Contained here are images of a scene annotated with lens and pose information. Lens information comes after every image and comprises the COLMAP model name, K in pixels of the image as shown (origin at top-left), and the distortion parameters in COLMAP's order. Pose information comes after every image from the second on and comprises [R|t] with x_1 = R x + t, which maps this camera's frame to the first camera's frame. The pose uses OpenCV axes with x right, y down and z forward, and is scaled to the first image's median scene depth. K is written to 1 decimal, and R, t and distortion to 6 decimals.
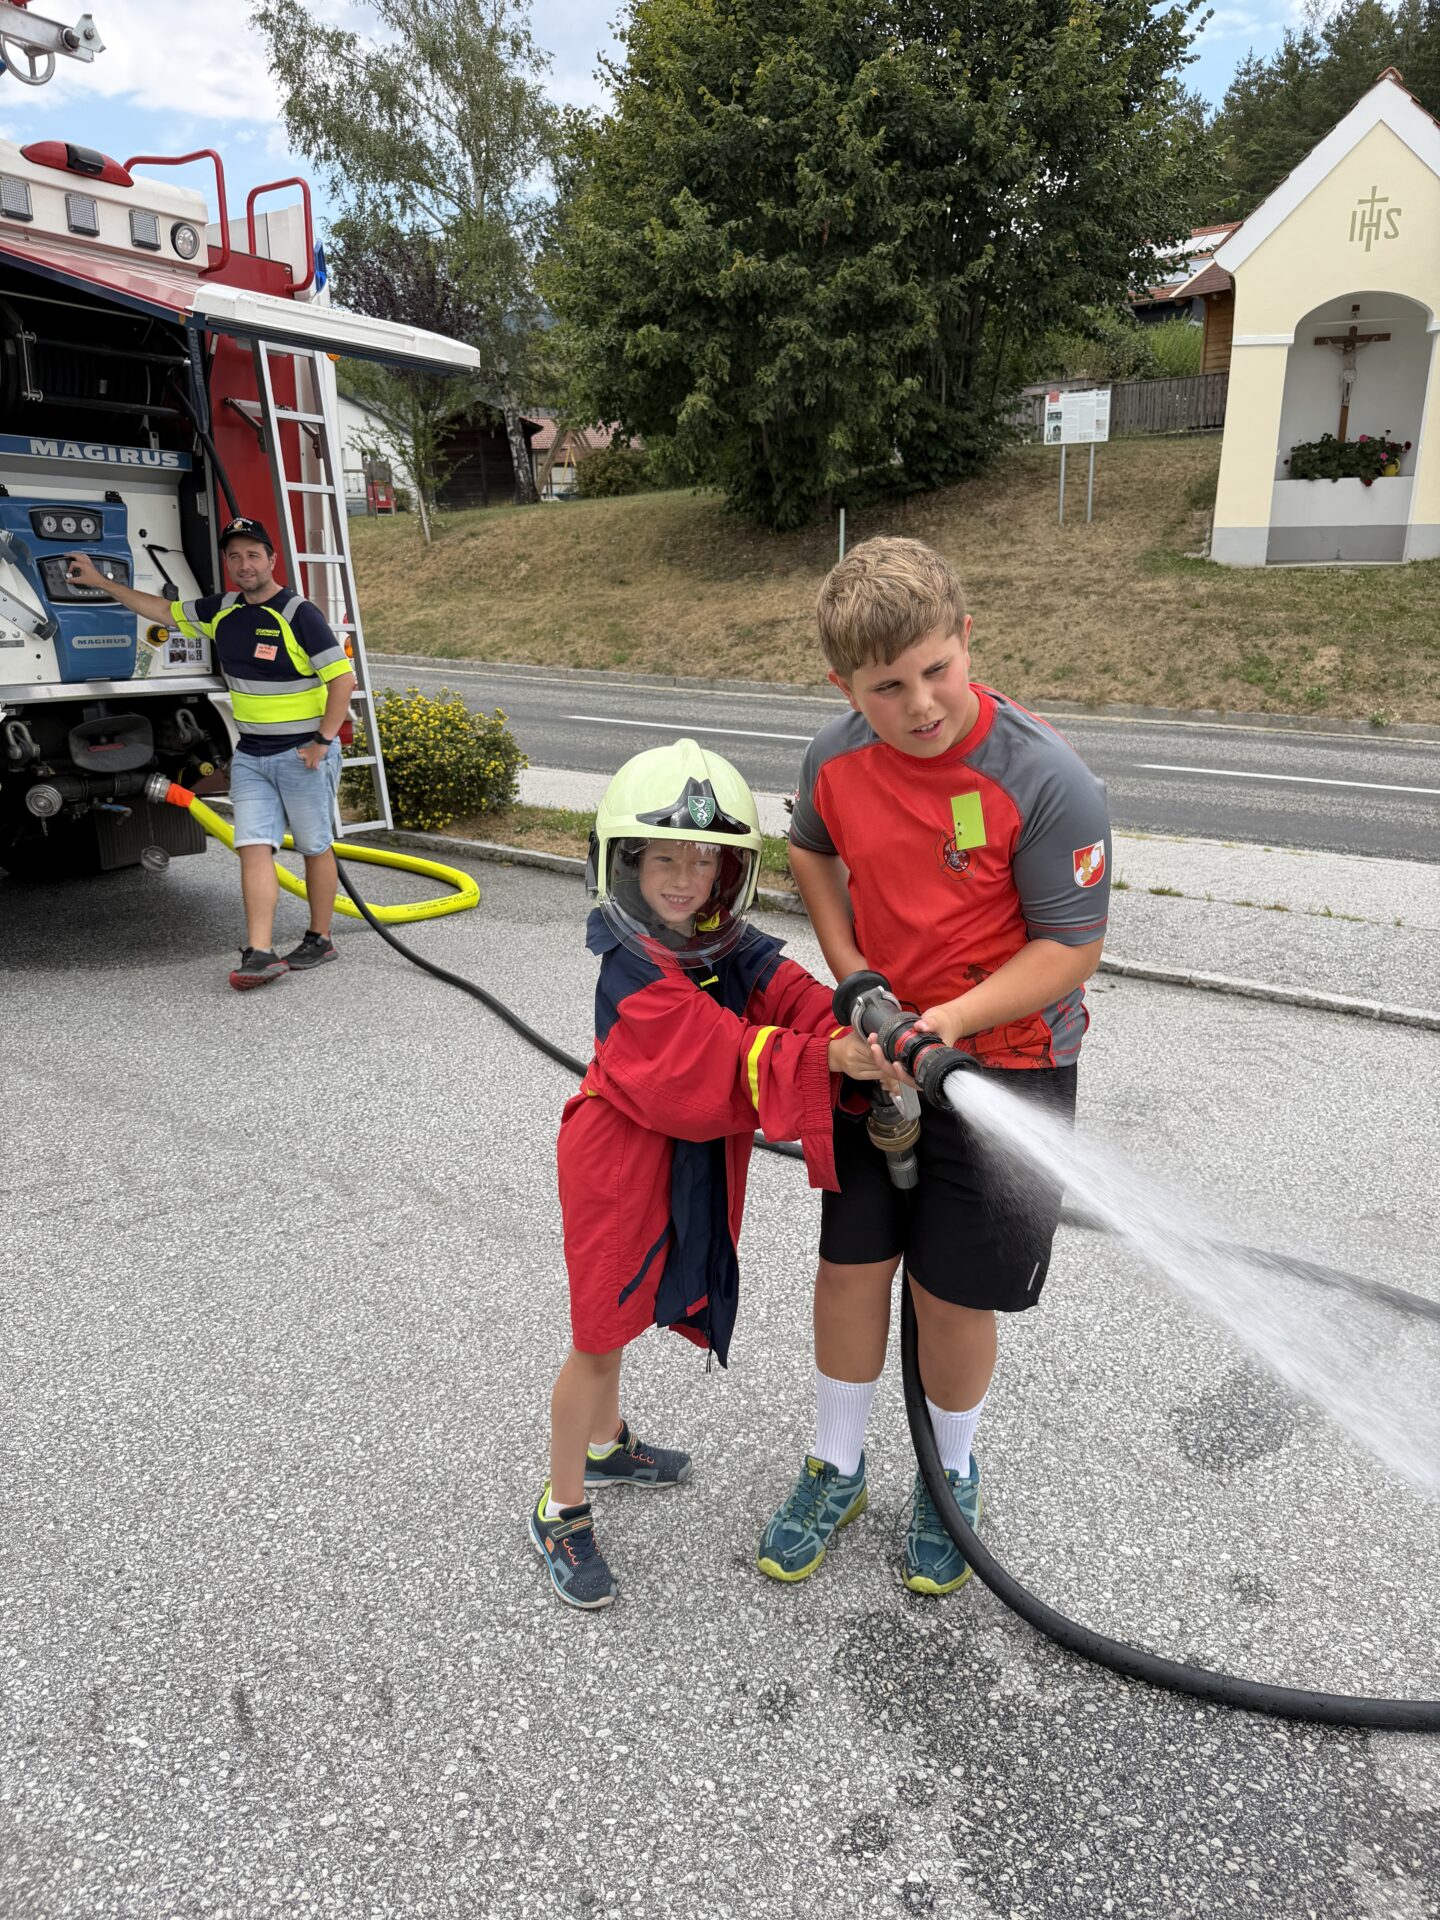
lens RADIAL K [[1403.8, 0, 712.6], [0, 1403.8, 965.2], [0, 0, 1]] dist [0.012915, -0.017837]
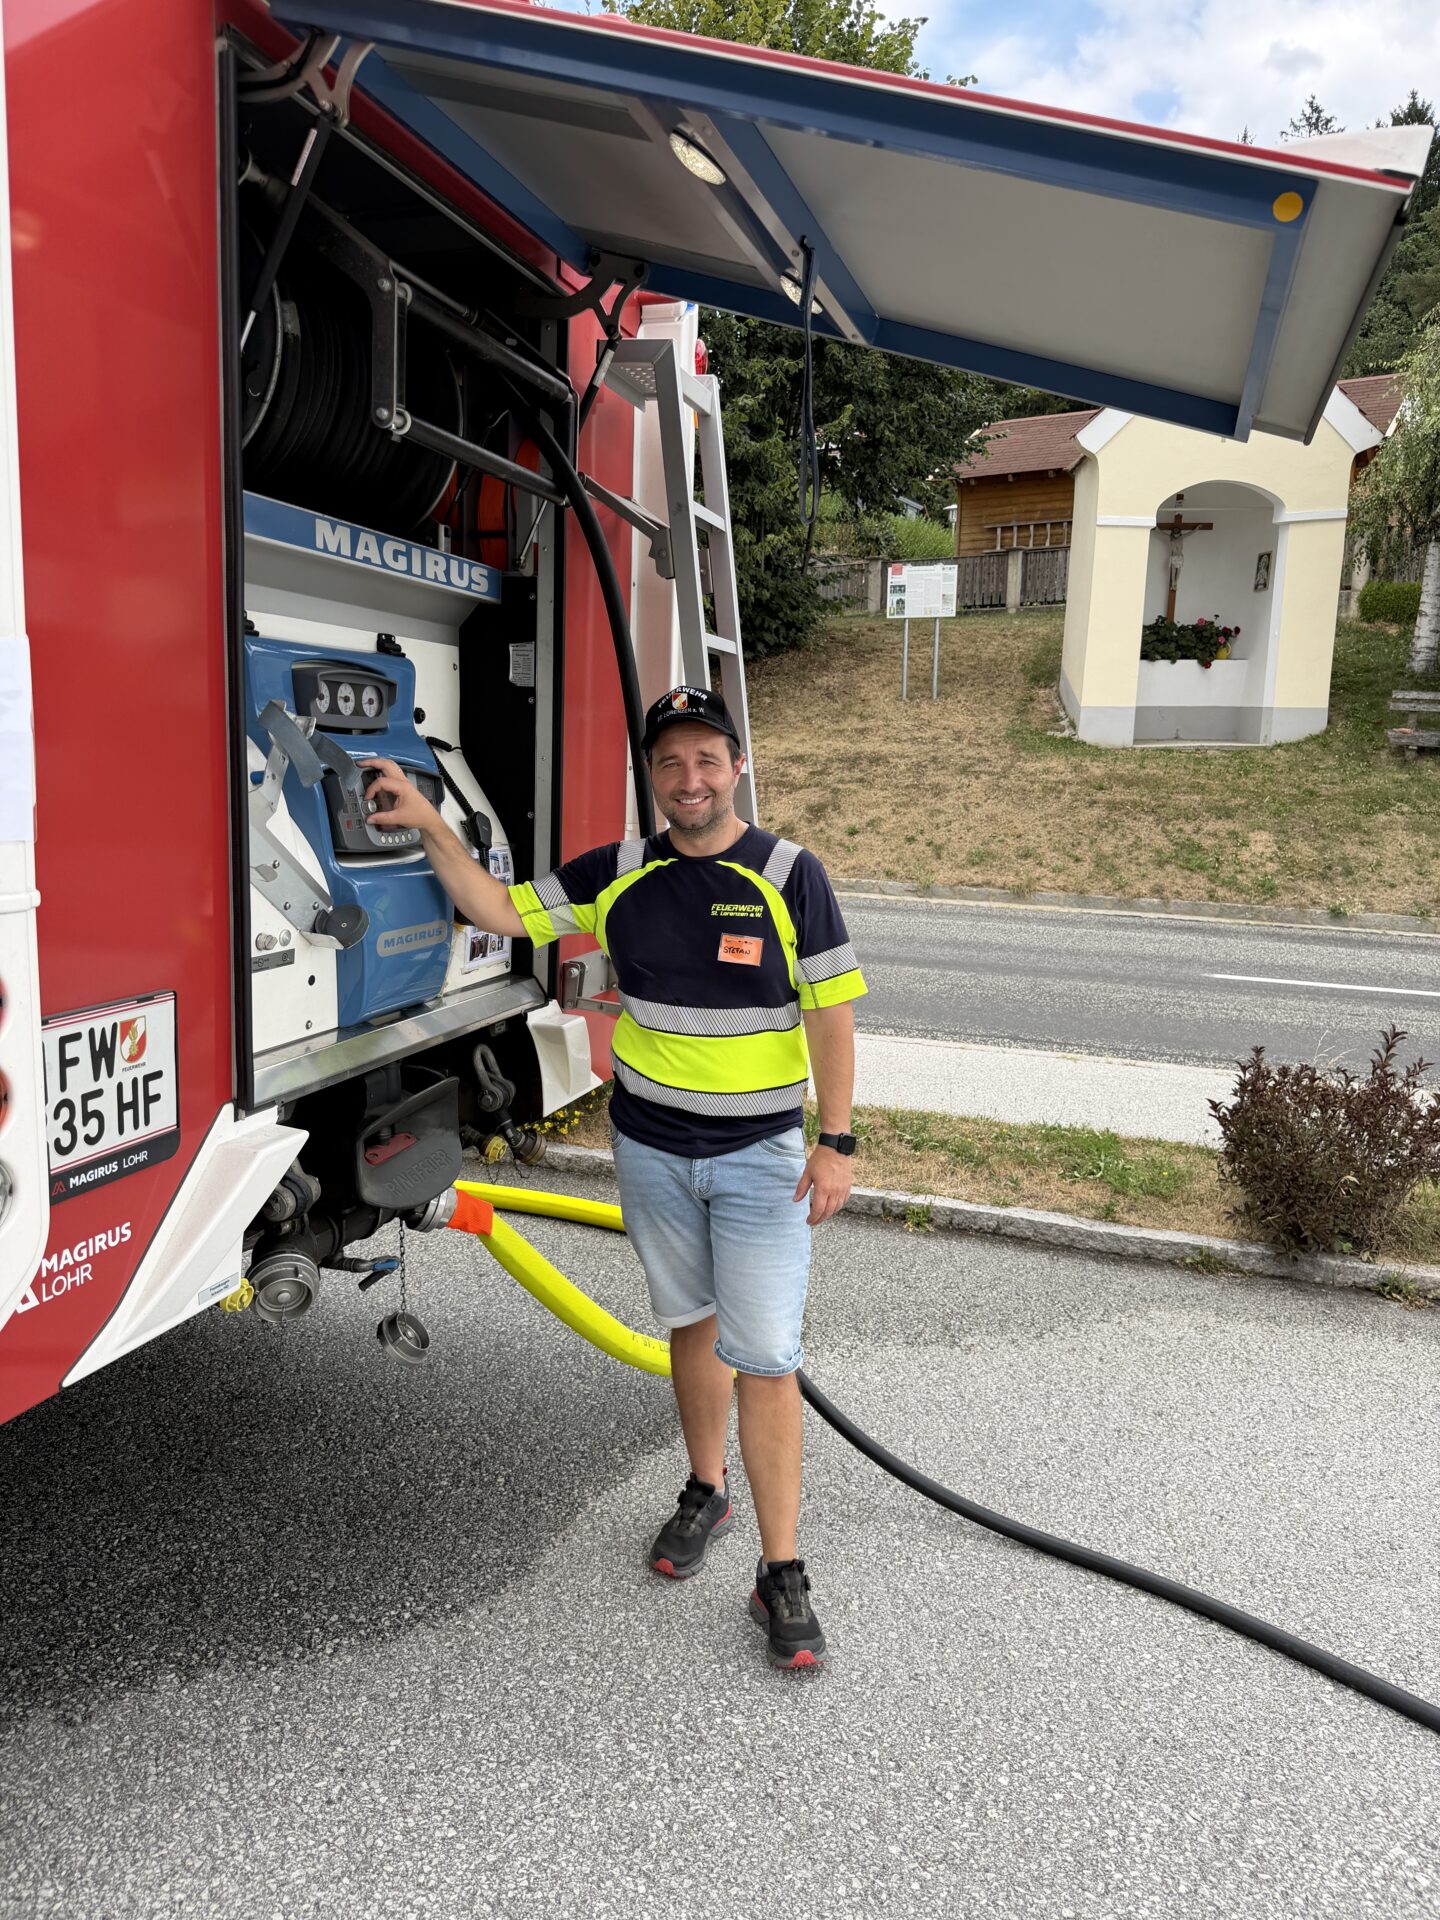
lens RADIAL K [[1403.8, 0, 711.6], [0, 1403.8, 968.0], [0, 0, 1]] dist [0.012915, -0.017837]
pose [[0.969780, -0.026321, 0.242557, -0.153583], [0.052303, 0.993479, -0.101309, -0.056338], [-0.238309, 0.110933, 0.964833, 0.175002]]
